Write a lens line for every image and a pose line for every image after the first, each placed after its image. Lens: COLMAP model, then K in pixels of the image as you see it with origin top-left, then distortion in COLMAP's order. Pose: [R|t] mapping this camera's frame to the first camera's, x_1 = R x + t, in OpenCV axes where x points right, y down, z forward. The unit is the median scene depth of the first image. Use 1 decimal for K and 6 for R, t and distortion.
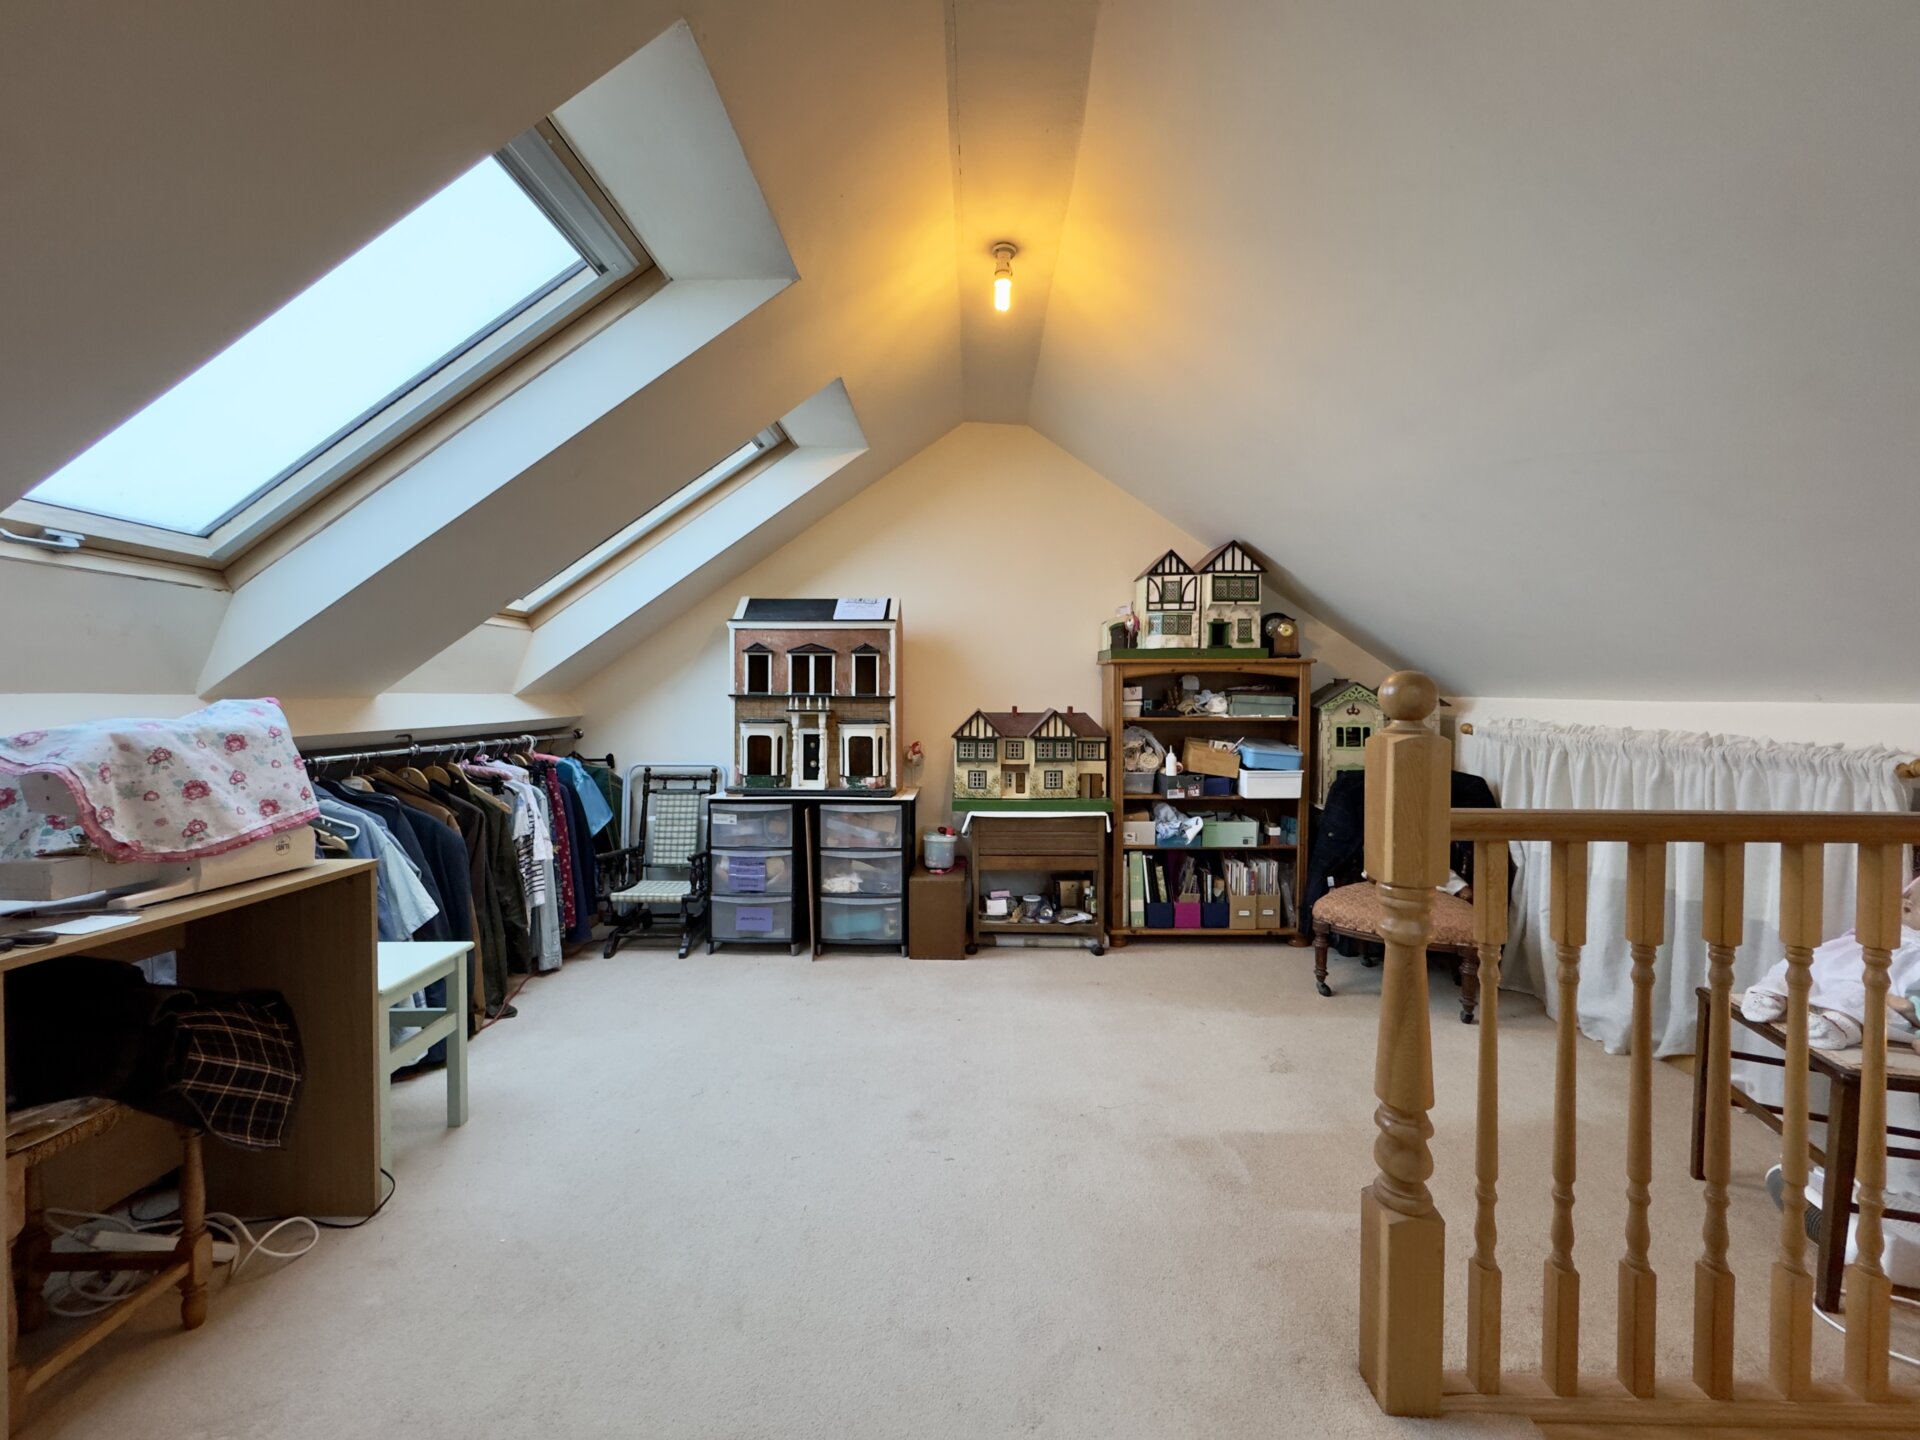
lens RADIAL K [[766.2, 0, 960.2], [0, 766.2, 710.8], [0, 0, 1]] dist [-0.002594, 0.000627]
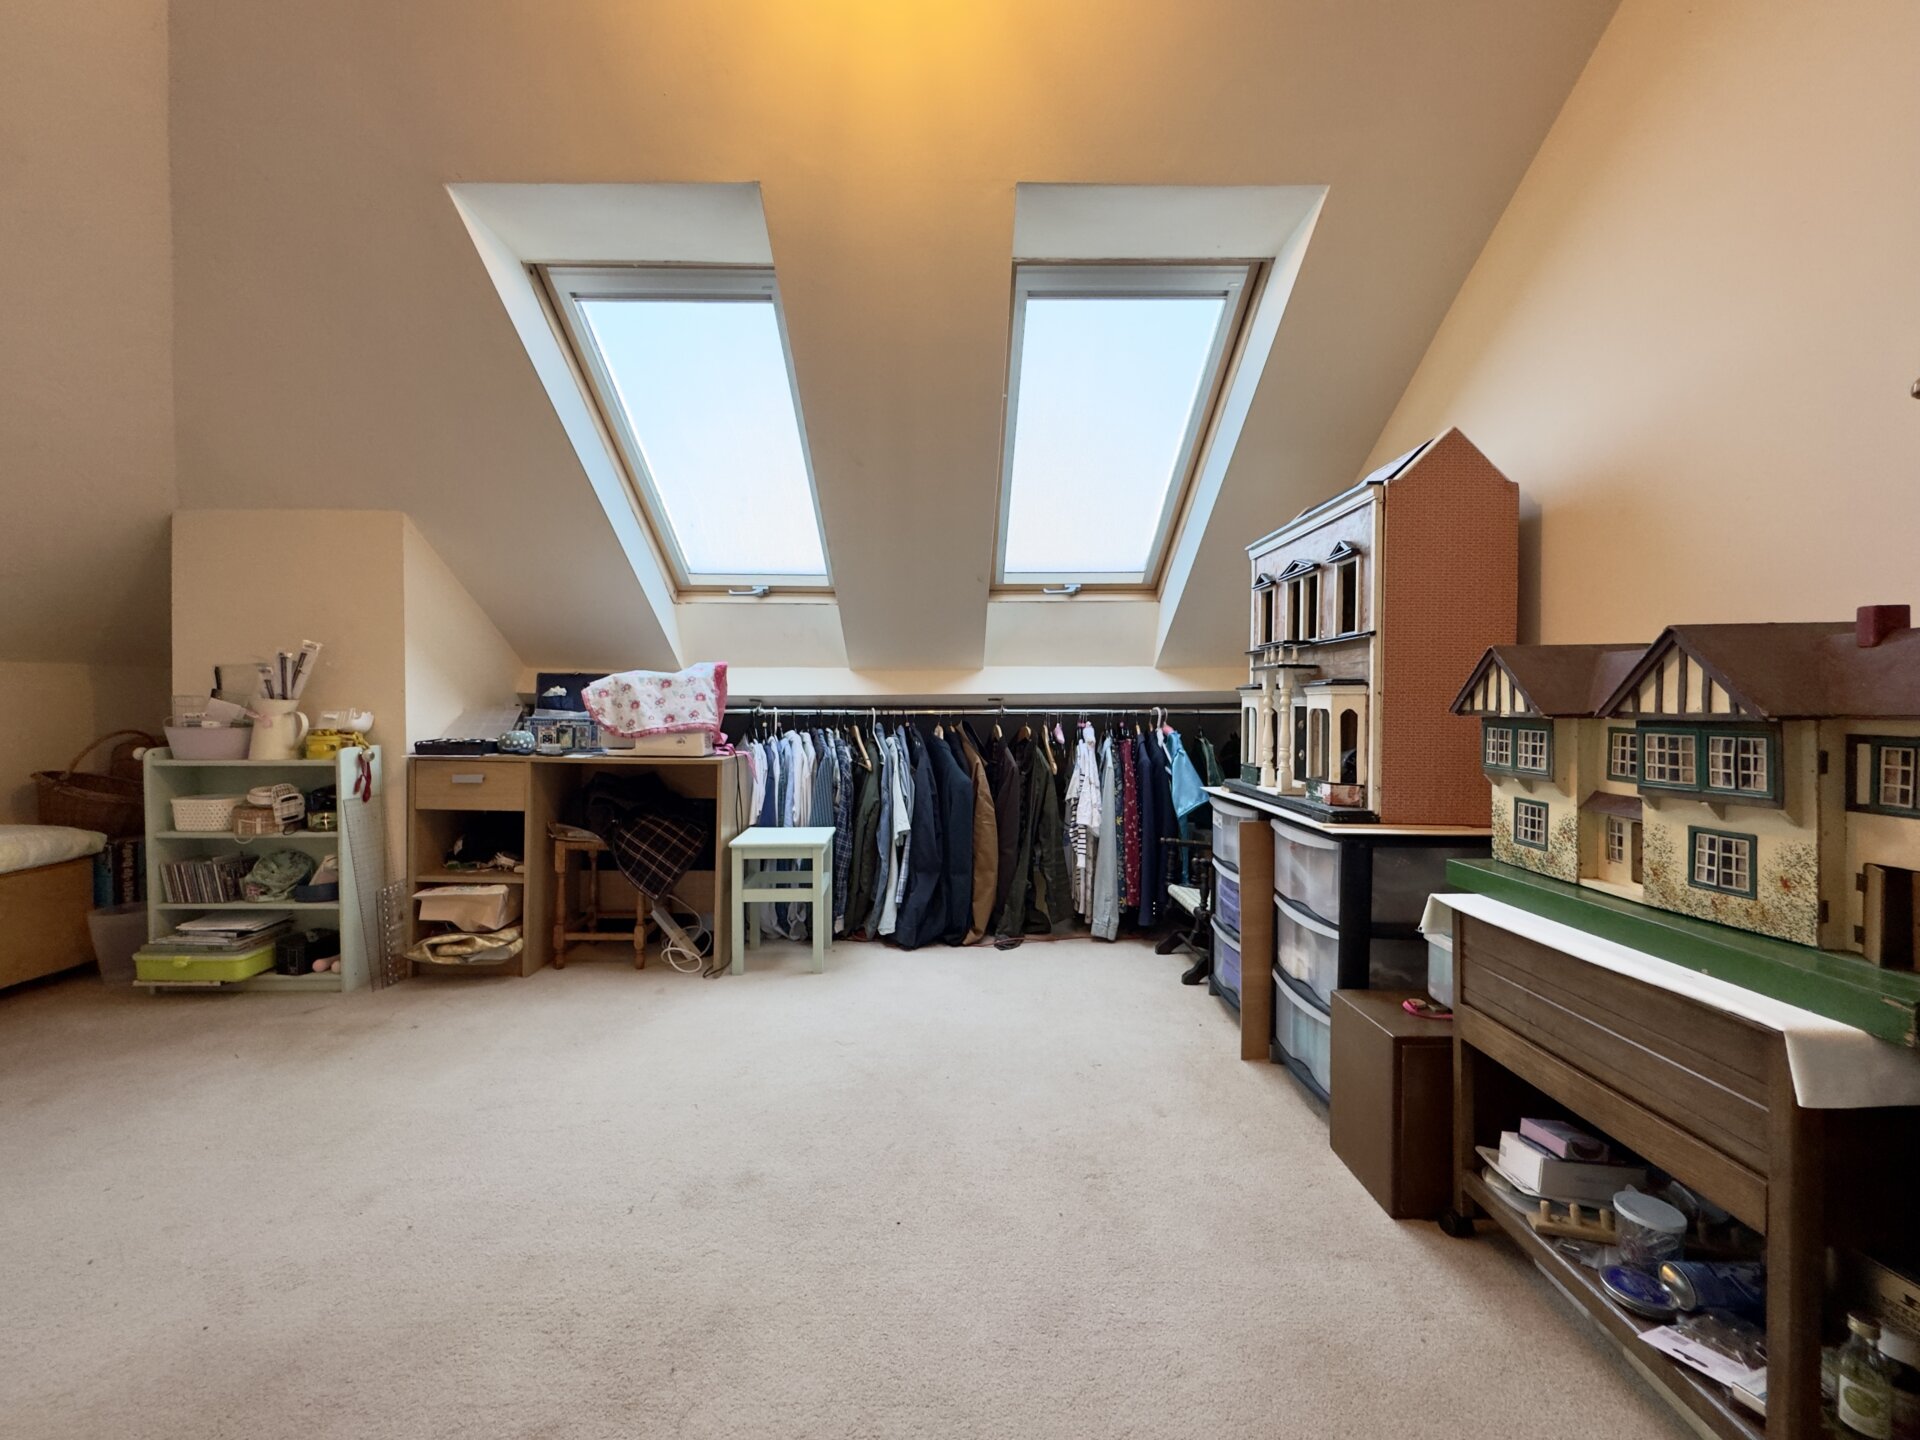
lens RADIAL K [[766.2, 0, 961.4], [0, 766.2, 720.3], [0, 0, 1]] dist [-0.002594, 0.000627]
pose [[0.028101, 0.017054, -0.999460, 0.421275], [-0.020095, 0.999662, 0.016492, 0.037135], [0.999403, 0.019621, 0.028434, 0.717517]]
